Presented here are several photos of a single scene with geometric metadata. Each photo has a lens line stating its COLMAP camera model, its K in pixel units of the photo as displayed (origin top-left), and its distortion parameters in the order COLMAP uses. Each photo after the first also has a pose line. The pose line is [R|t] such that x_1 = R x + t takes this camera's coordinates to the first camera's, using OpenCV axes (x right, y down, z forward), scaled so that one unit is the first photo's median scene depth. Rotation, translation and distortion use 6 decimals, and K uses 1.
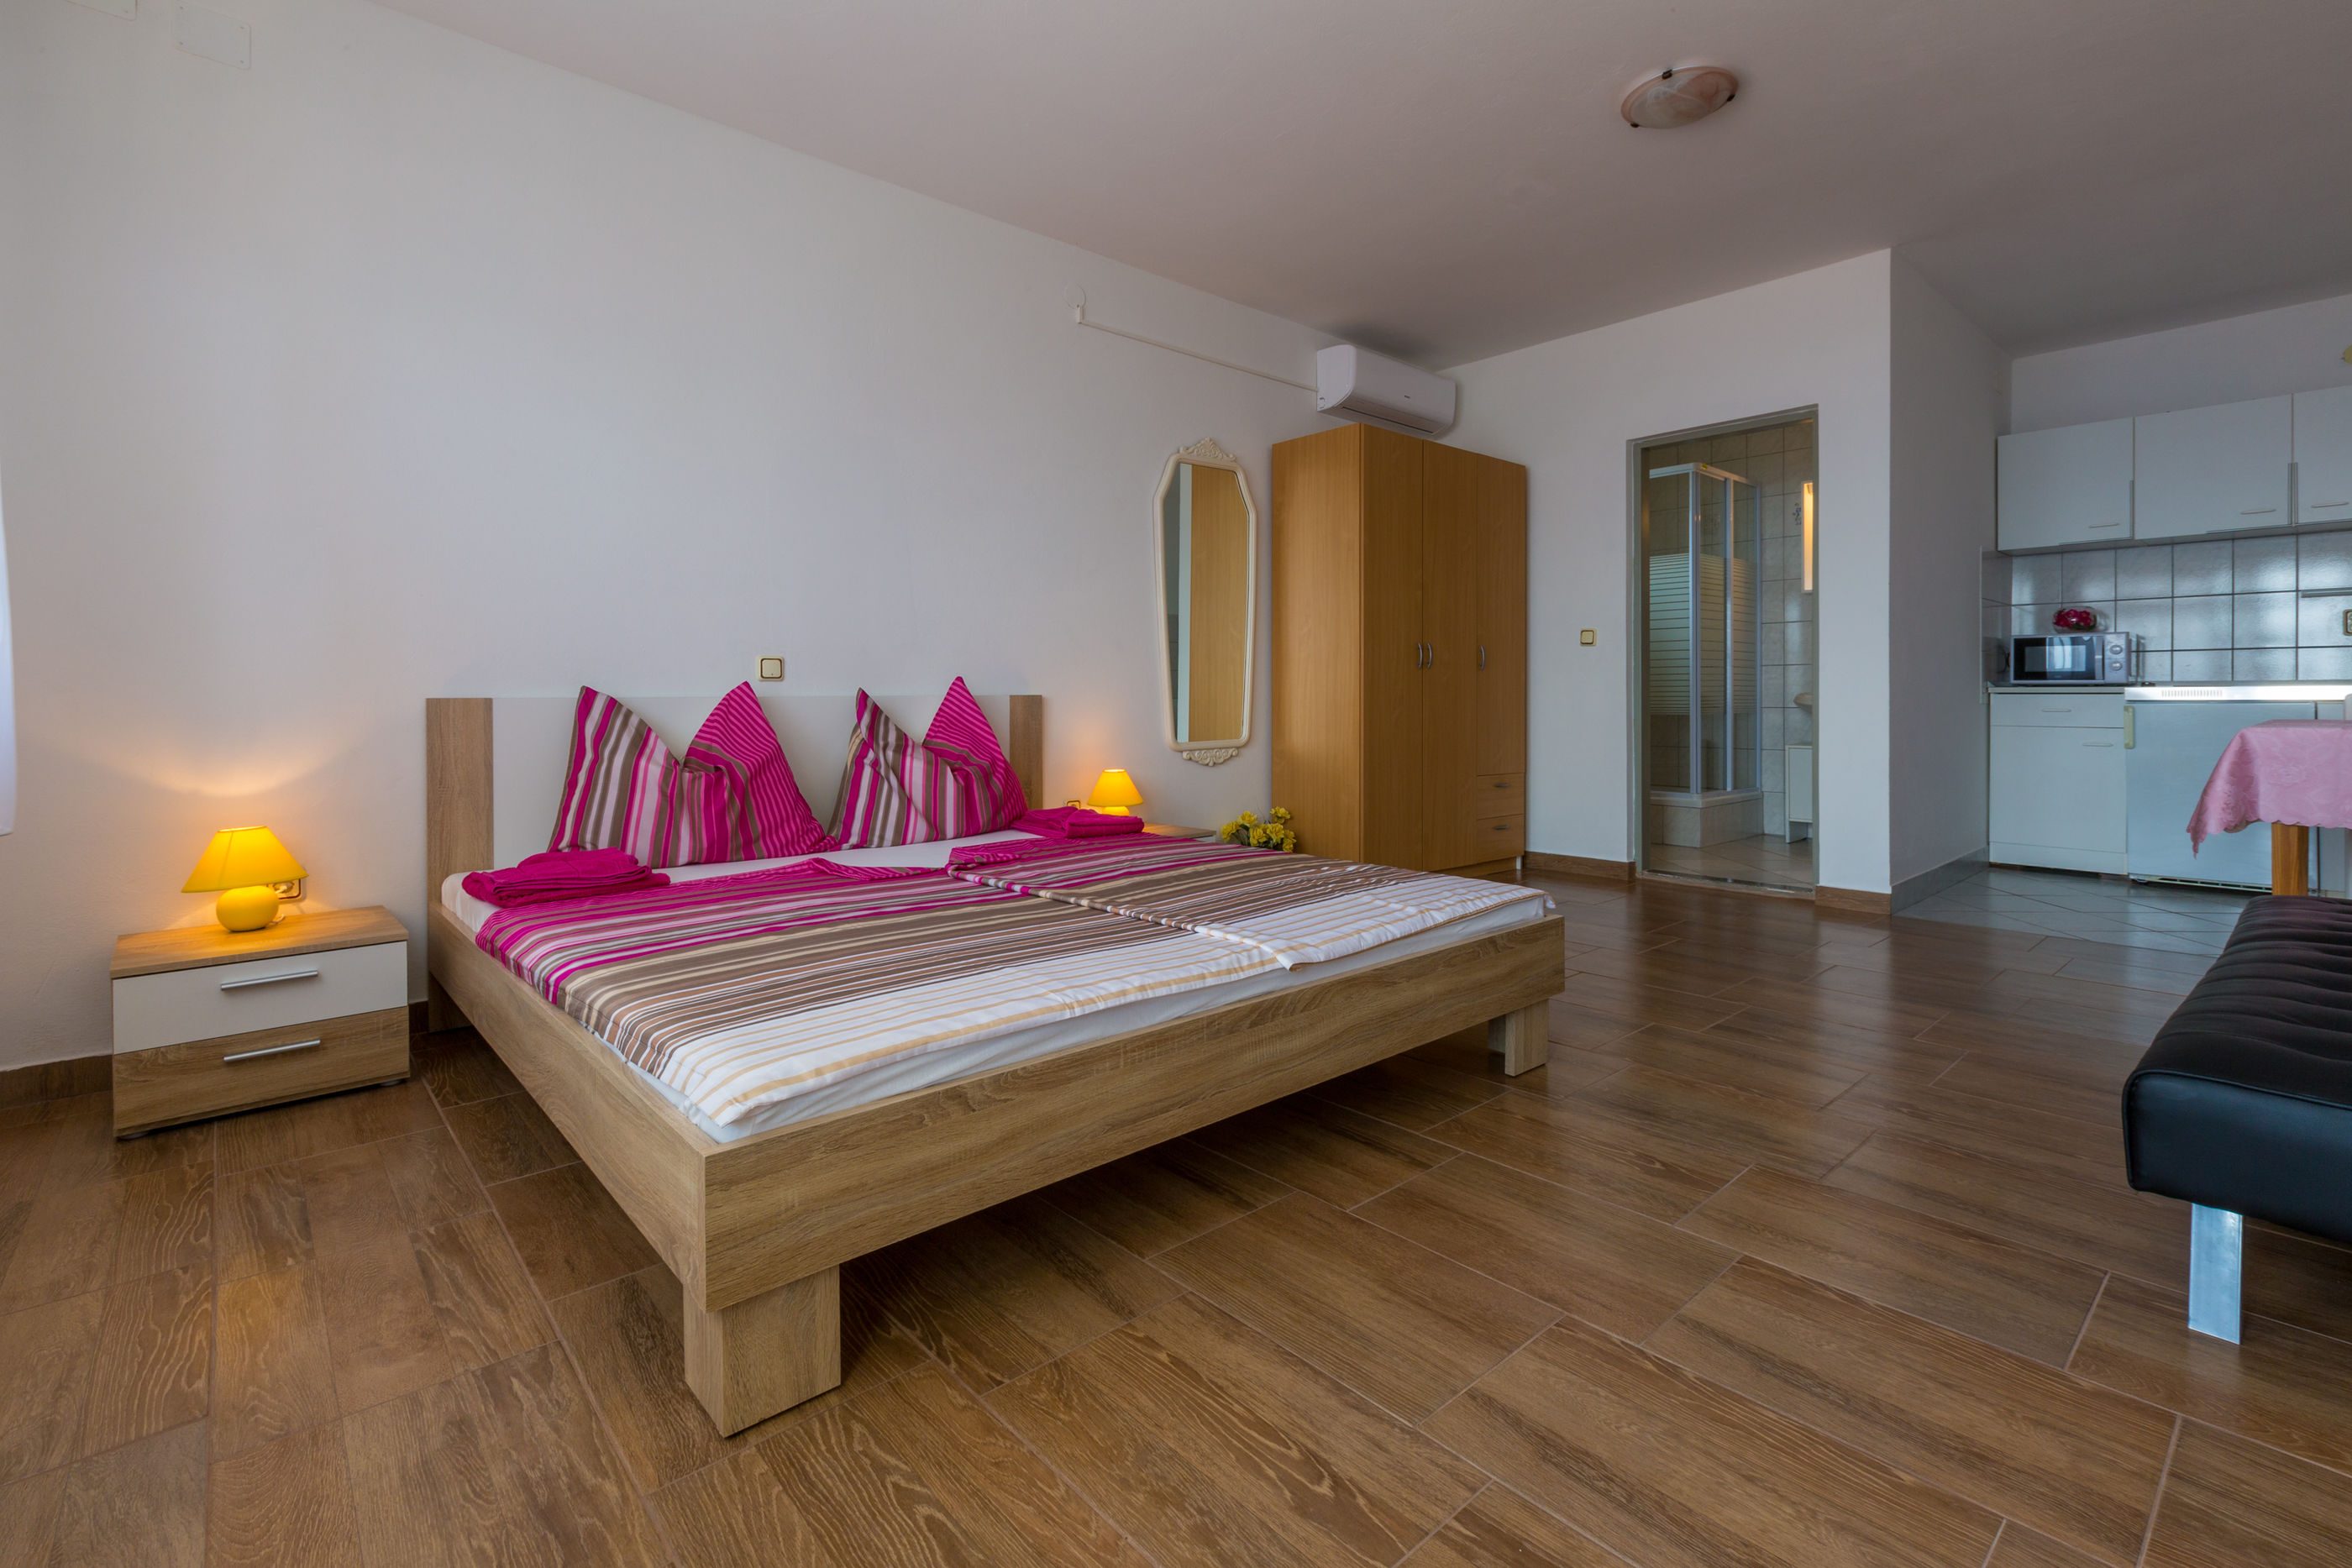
lens RADIAL K [[1075.3, 0, 1179.0], [0, 1075.3, 693.2], [0, 0, 1]] dist [0.000911, -0.000101]
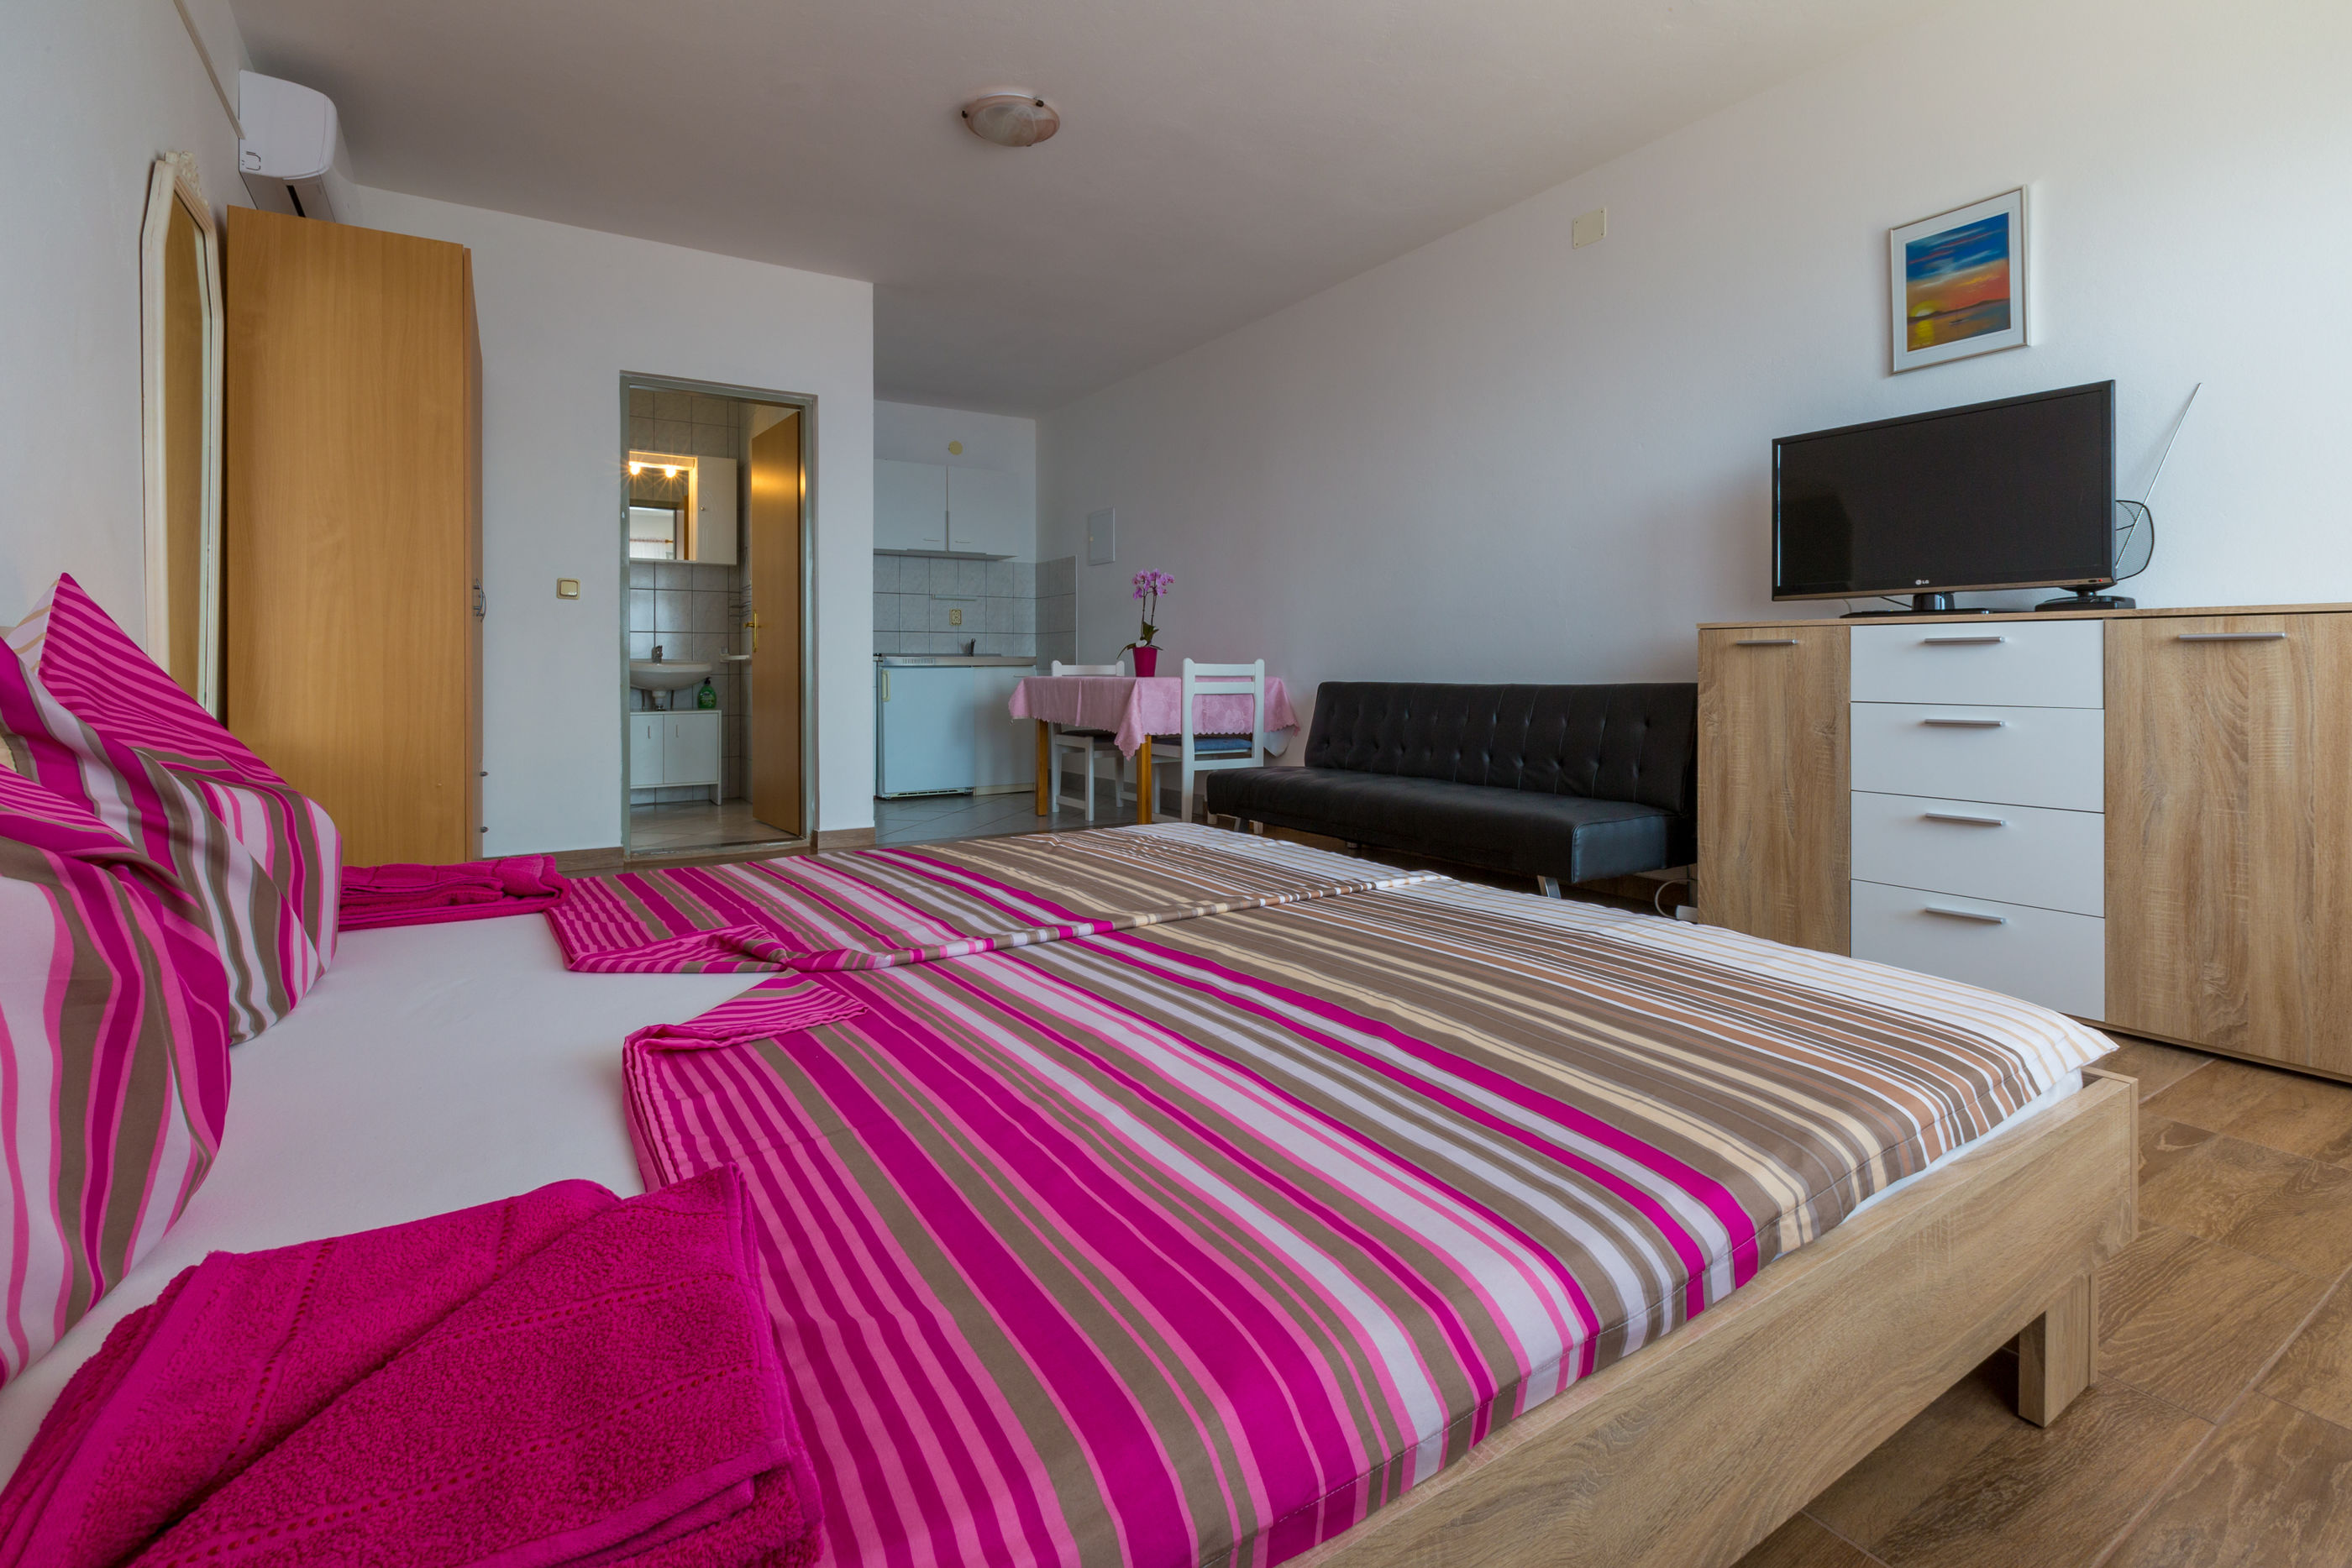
lens RADIAL K [[1062.5, 0, 1162.2], [0, 1062.5, 669.8], [0, 0, 1]] dist [-0.001573, -0.000420]
pose [[0.167771, -0.000095, 0.985826, -0.372813], [0.003122, 0.999995, -0.000435, 0.012578], [-0.985821, 0.003151, 0.167771, 0.412667]]
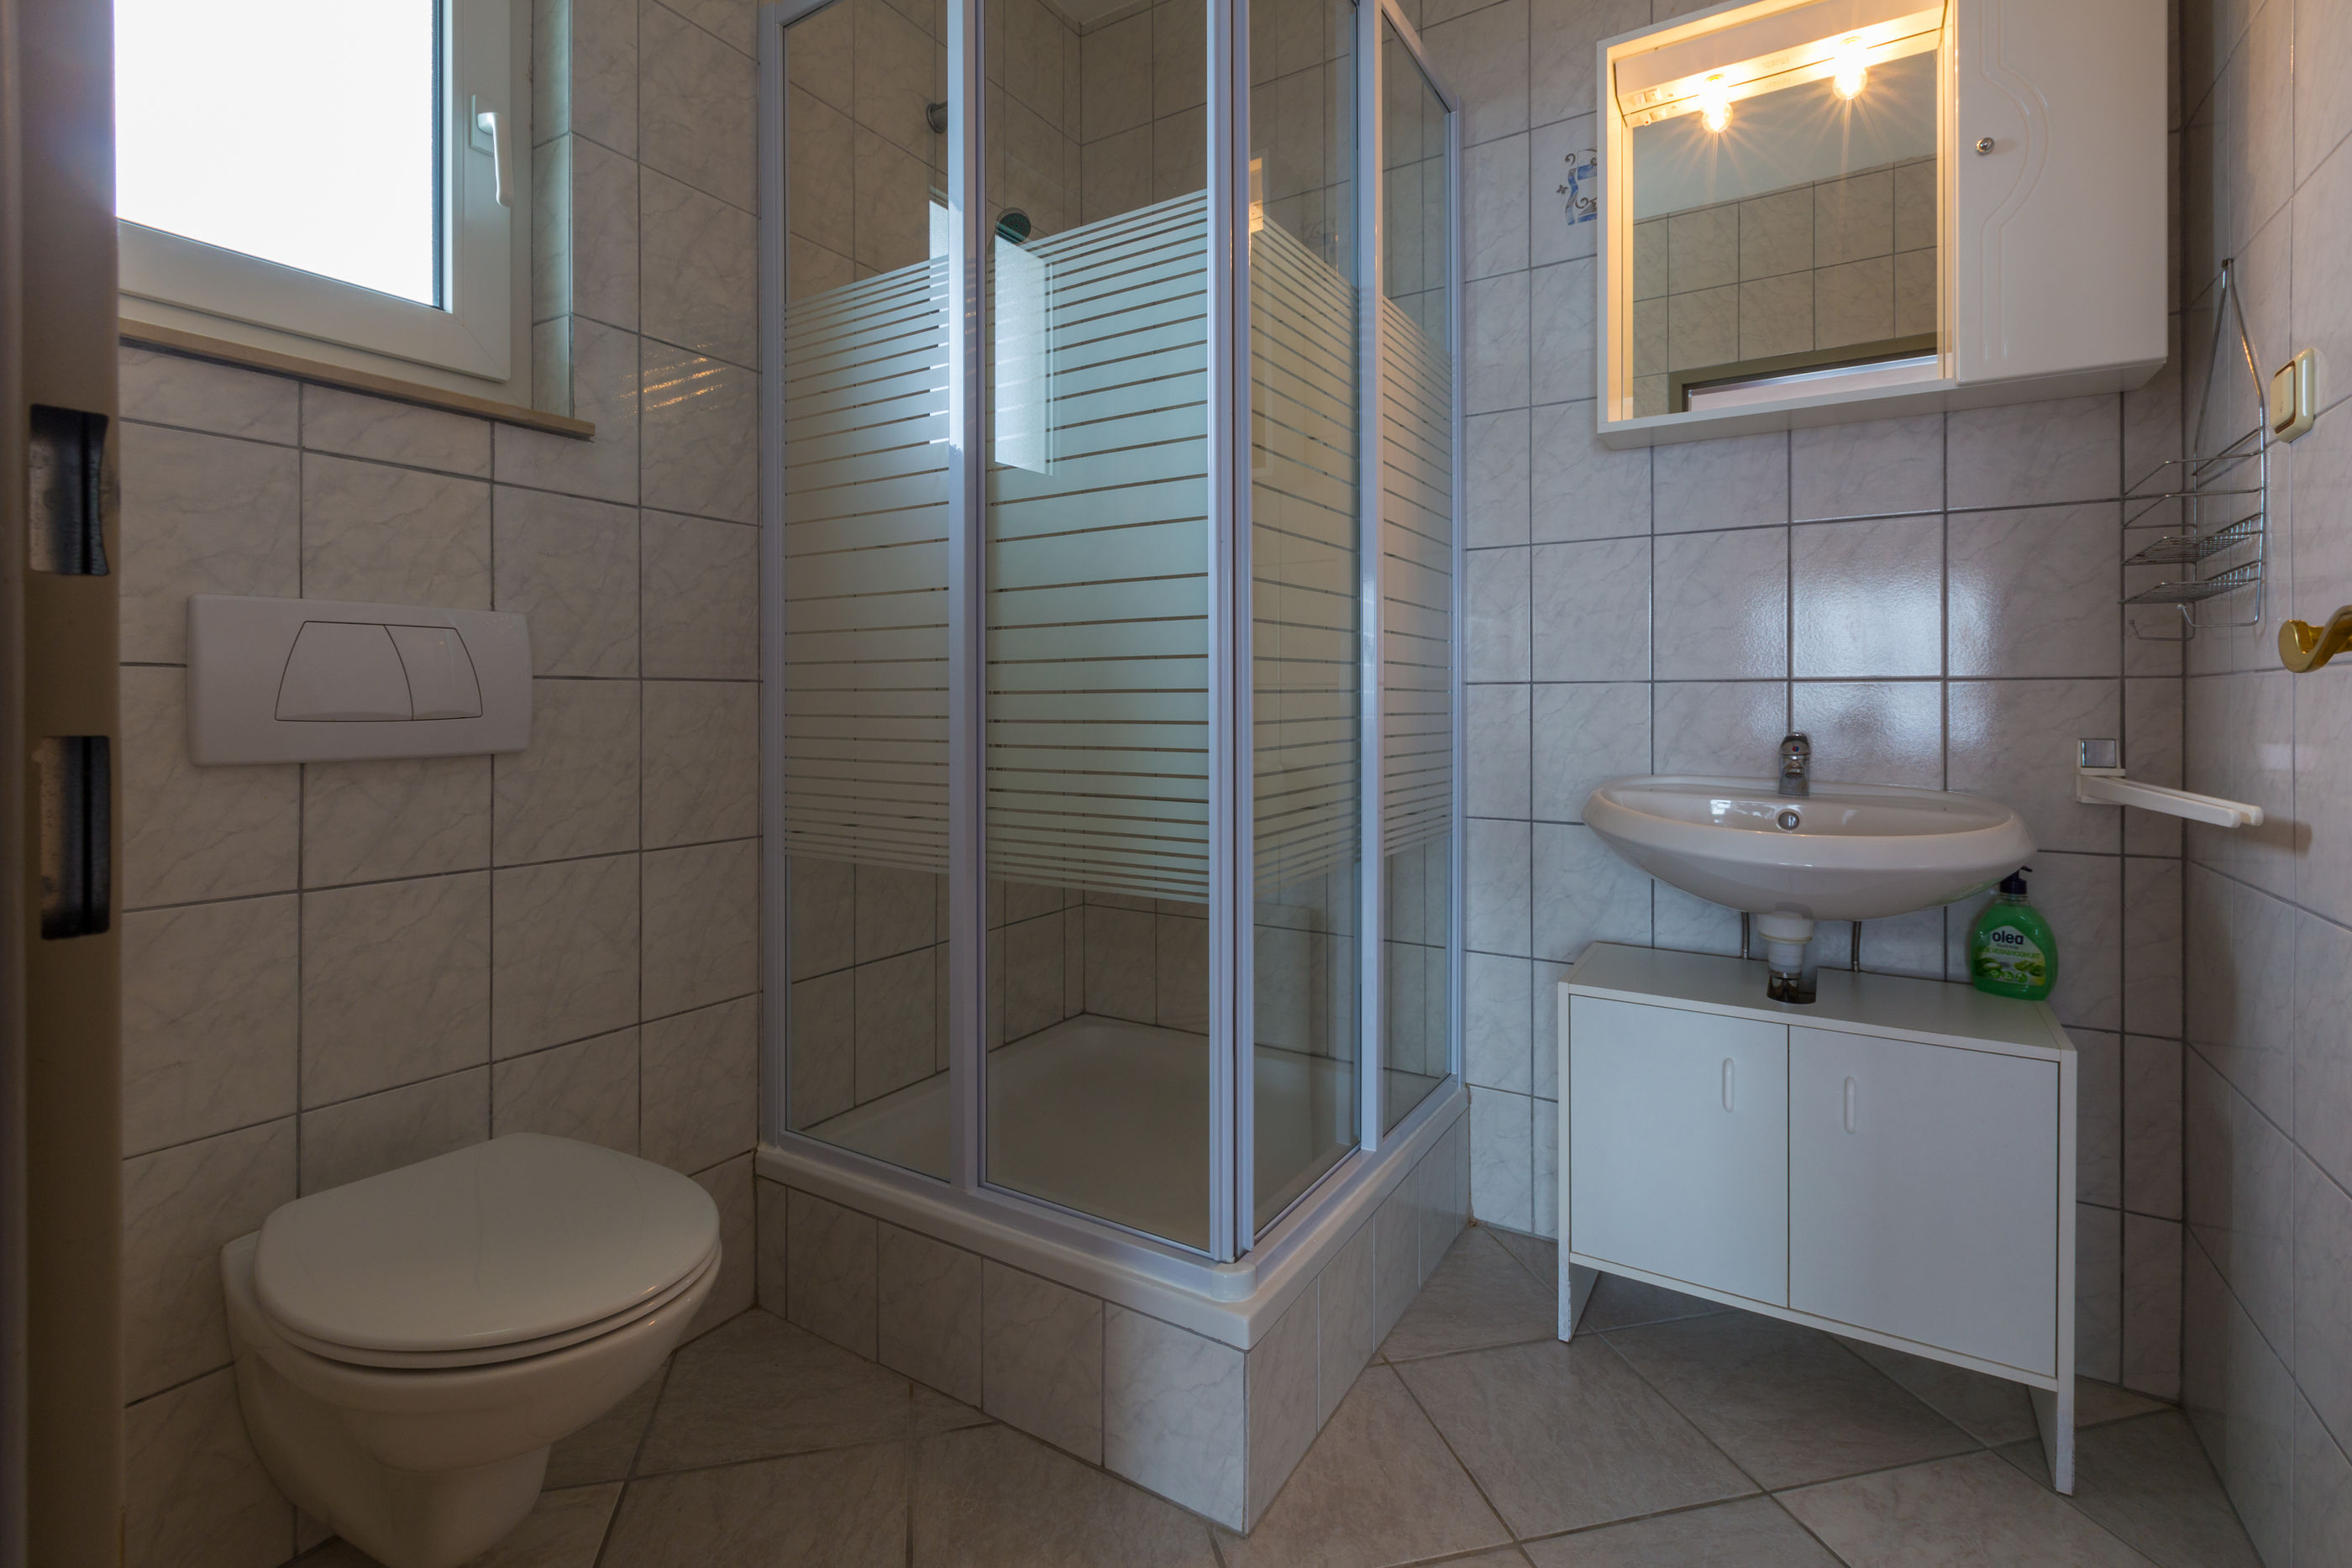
lens RADIAL K [[1062.5, 0, 1162.2], [0, 1062.5, 669.8], [0, 0, 1]] dist [-0.001573, -0.000420]
pose [[0.964544, 0.004987, 0.263875, 0.487165], [-0.002383, 0.999945, -0.010188, -0.033345], [-0.263911, 0.009198, 0.964503, 0.941825]]
